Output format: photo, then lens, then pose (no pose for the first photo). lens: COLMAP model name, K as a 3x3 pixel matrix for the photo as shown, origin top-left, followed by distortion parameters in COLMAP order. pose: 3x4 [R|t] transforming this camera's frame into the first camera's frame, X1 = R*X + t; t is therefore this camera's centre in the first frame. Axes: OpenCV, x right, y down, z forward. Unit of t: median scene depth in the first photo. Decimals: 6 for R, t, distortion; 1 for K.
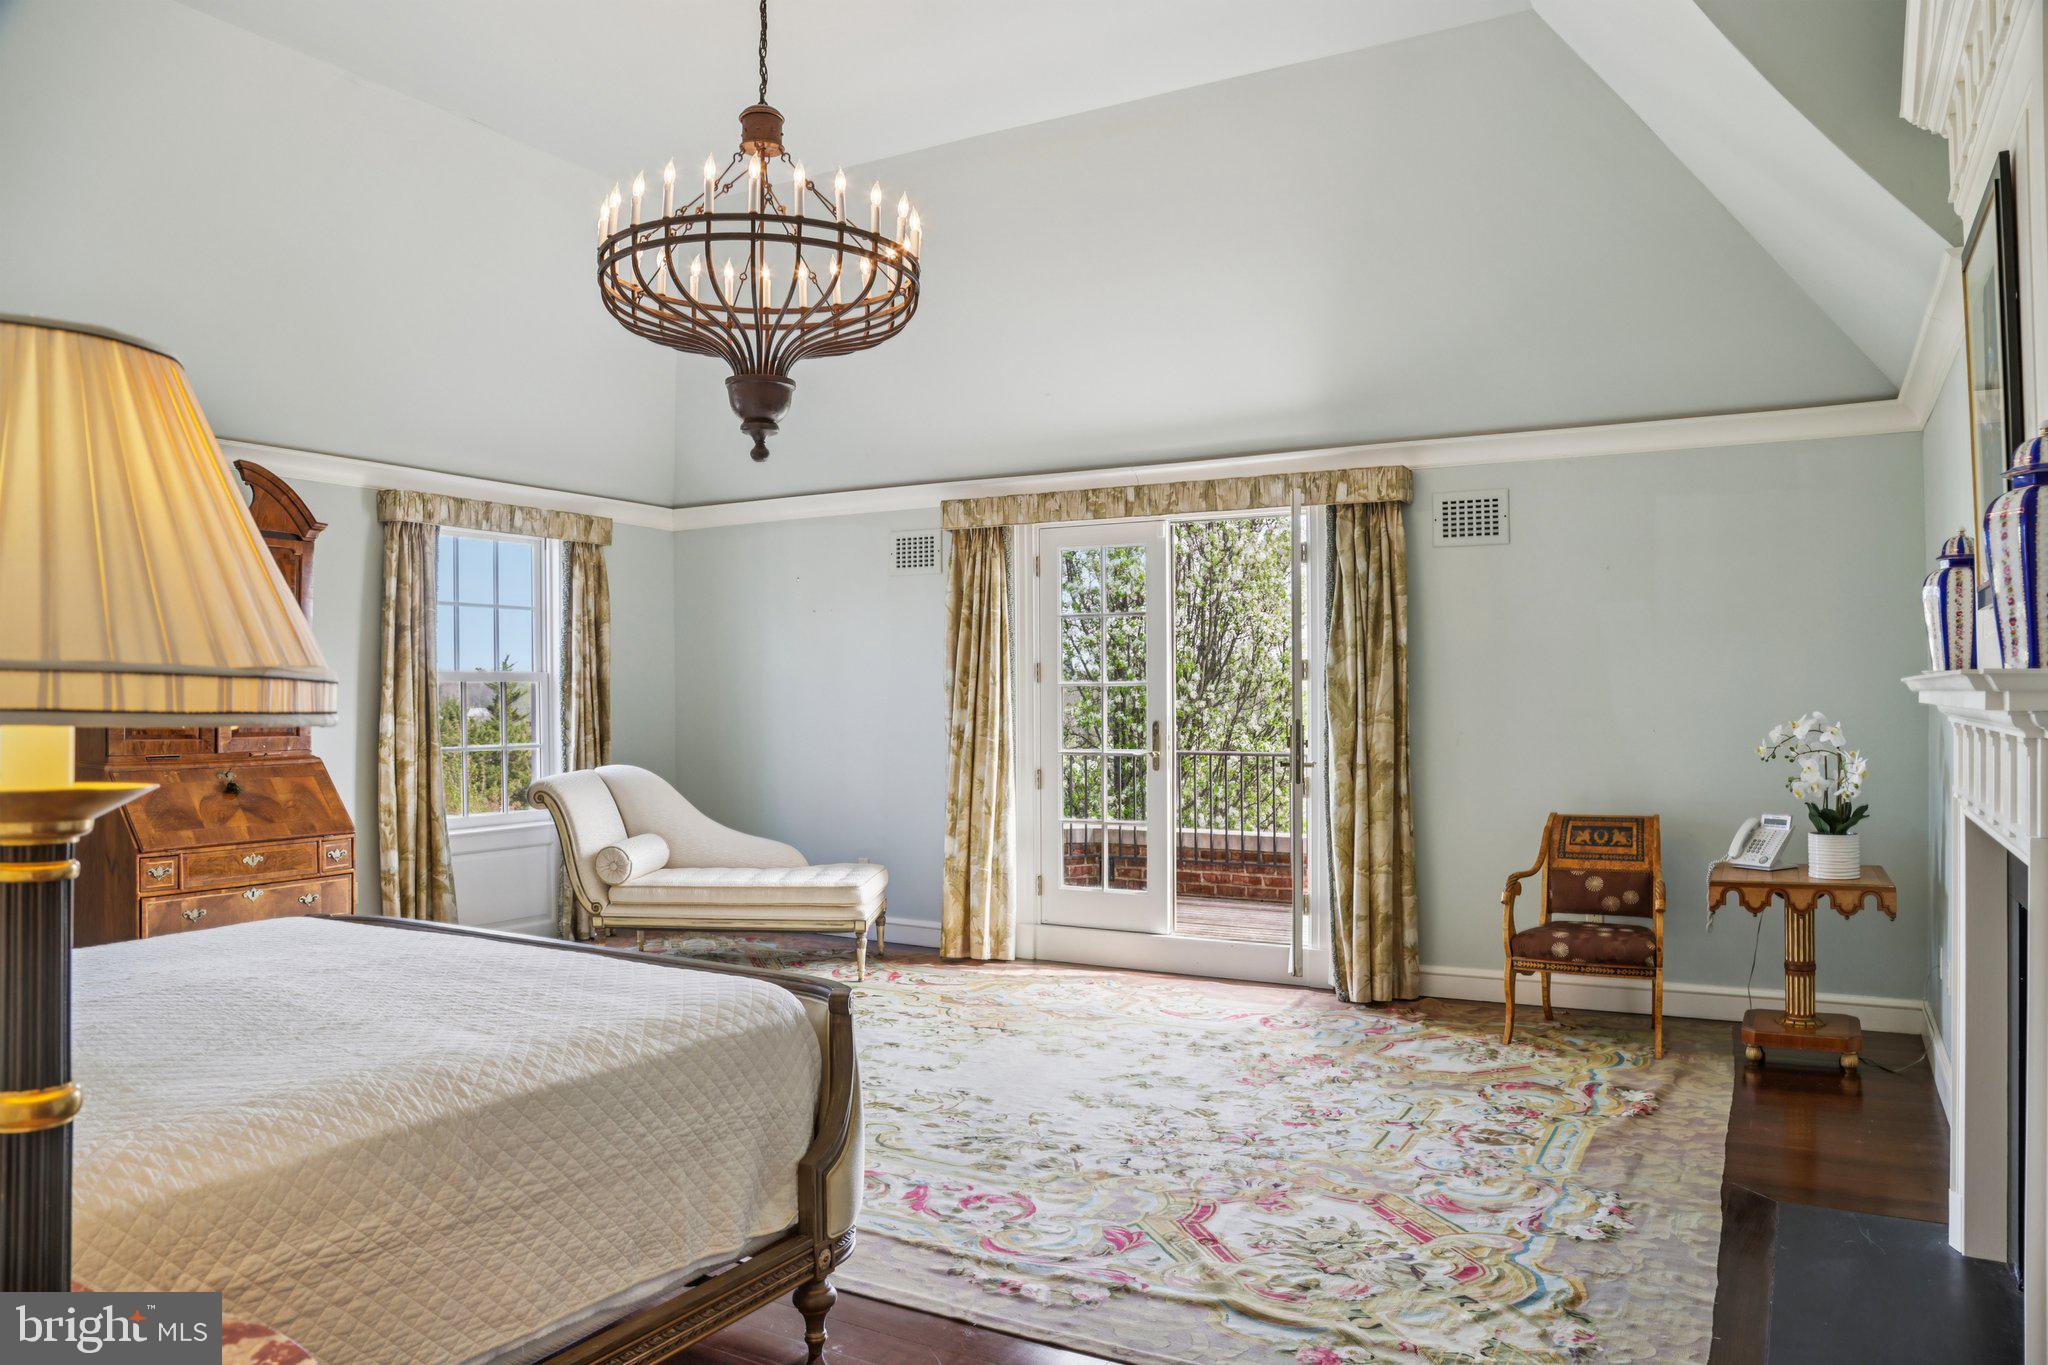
lens RADIAL K [[1408.4, 0, 1019.7], [0, 1408.4, 682.5], [0, 0, 1]] dist [-0.026594, 0.005994]
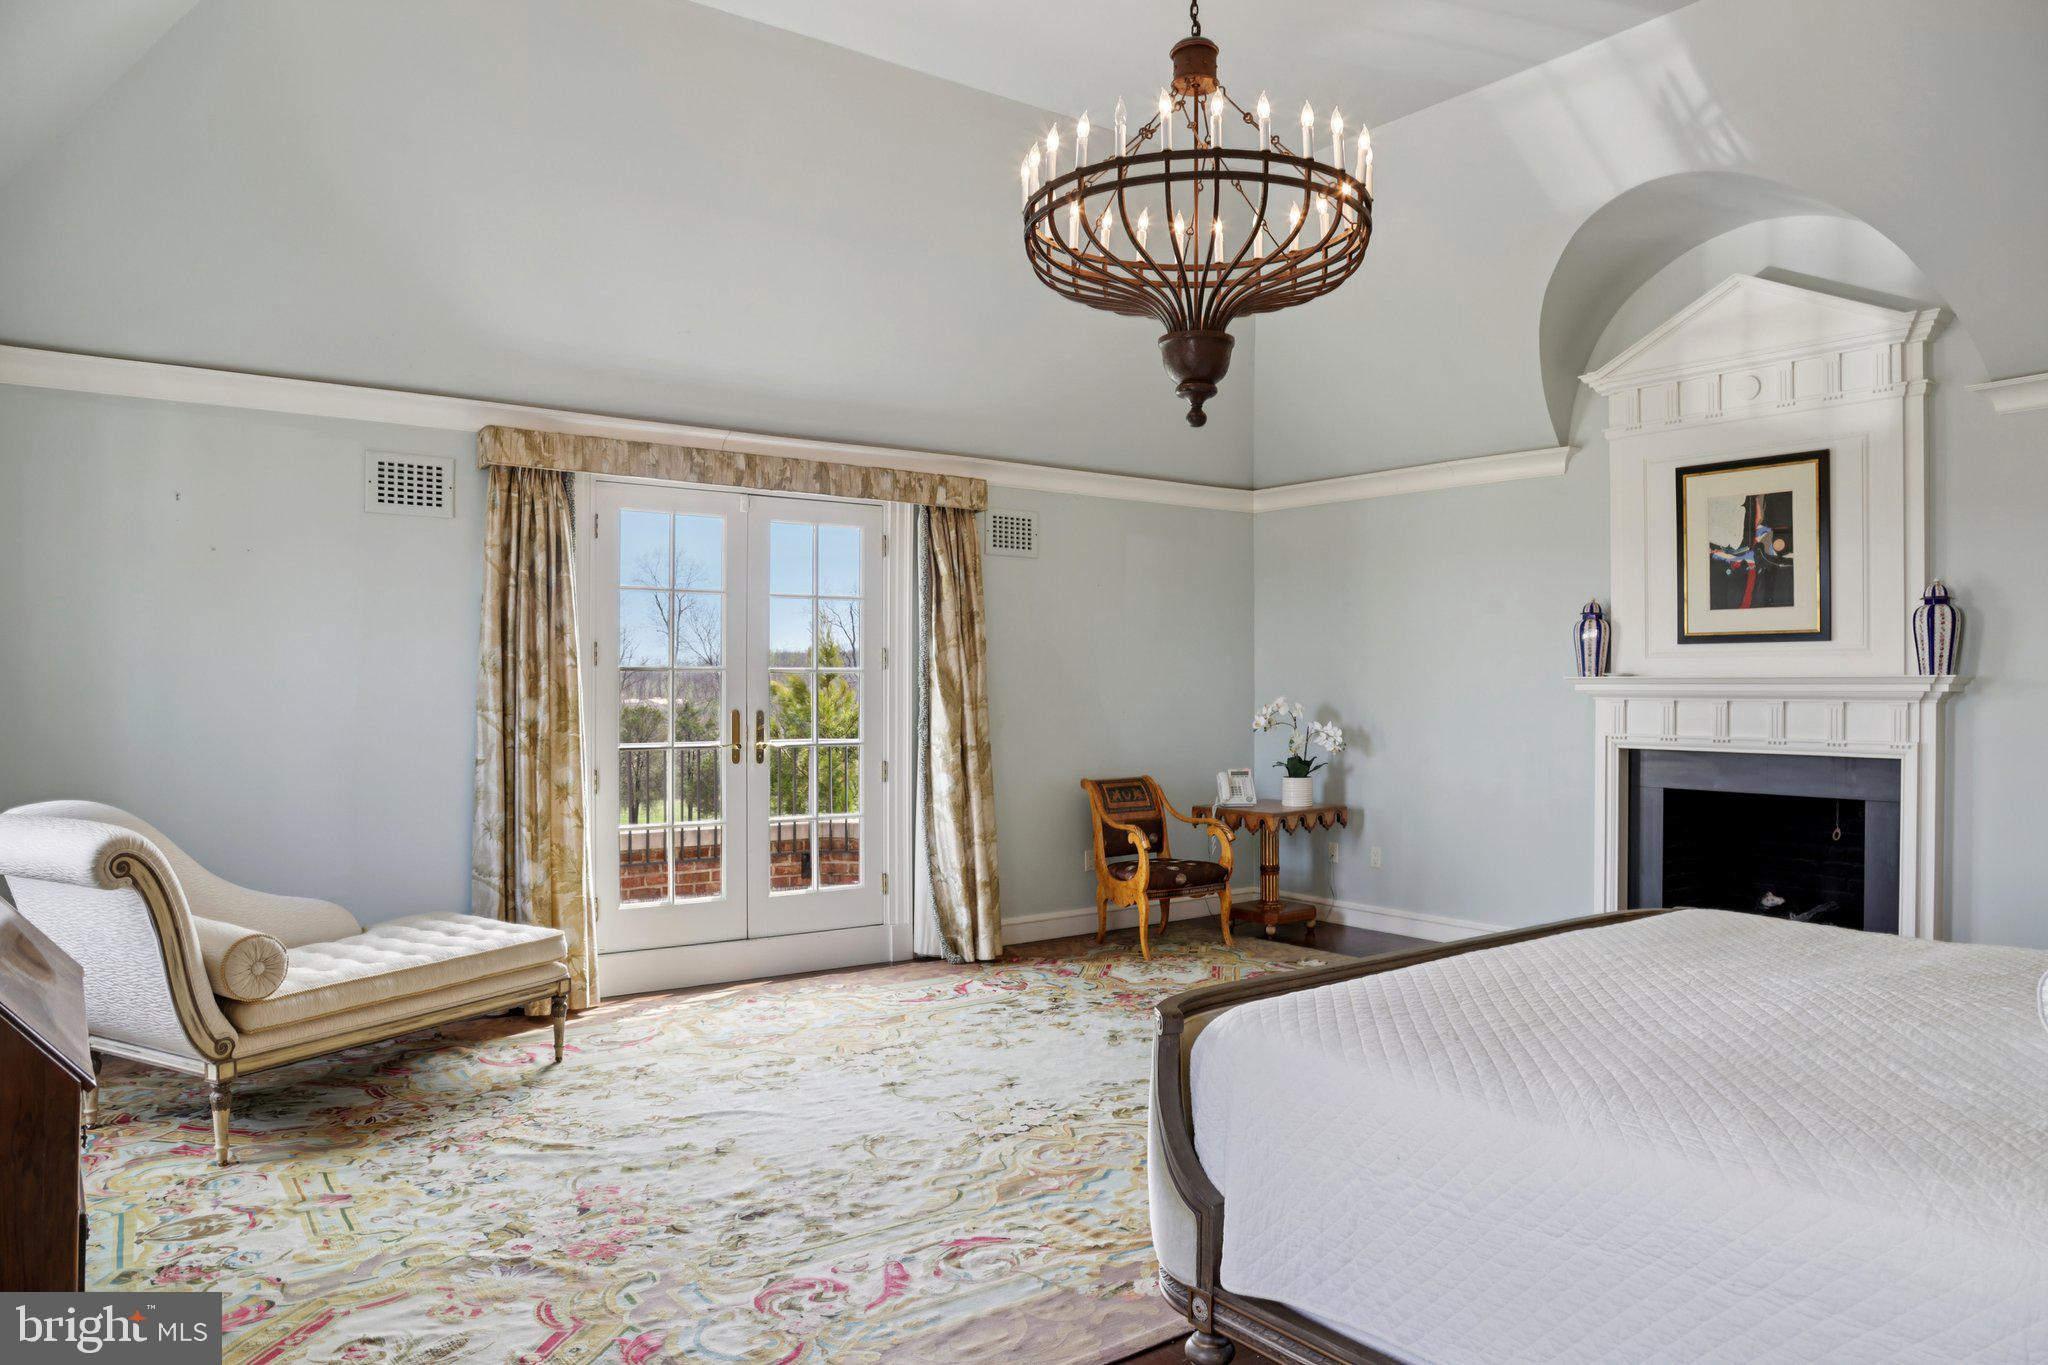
lens RADIAL K [[1408.4, 0, 1025.4], [0, 1408.4, 687.3], [0, 0, 1]] dist [-0.026594, 0.005994]
pose [[0.433979, 0.004845, 0.900910, -0.670880], [-0.015256, 0.999882, 0.001972, 0.008484], [-0.900794, -0.014600, 0.434002, 0.437317]]
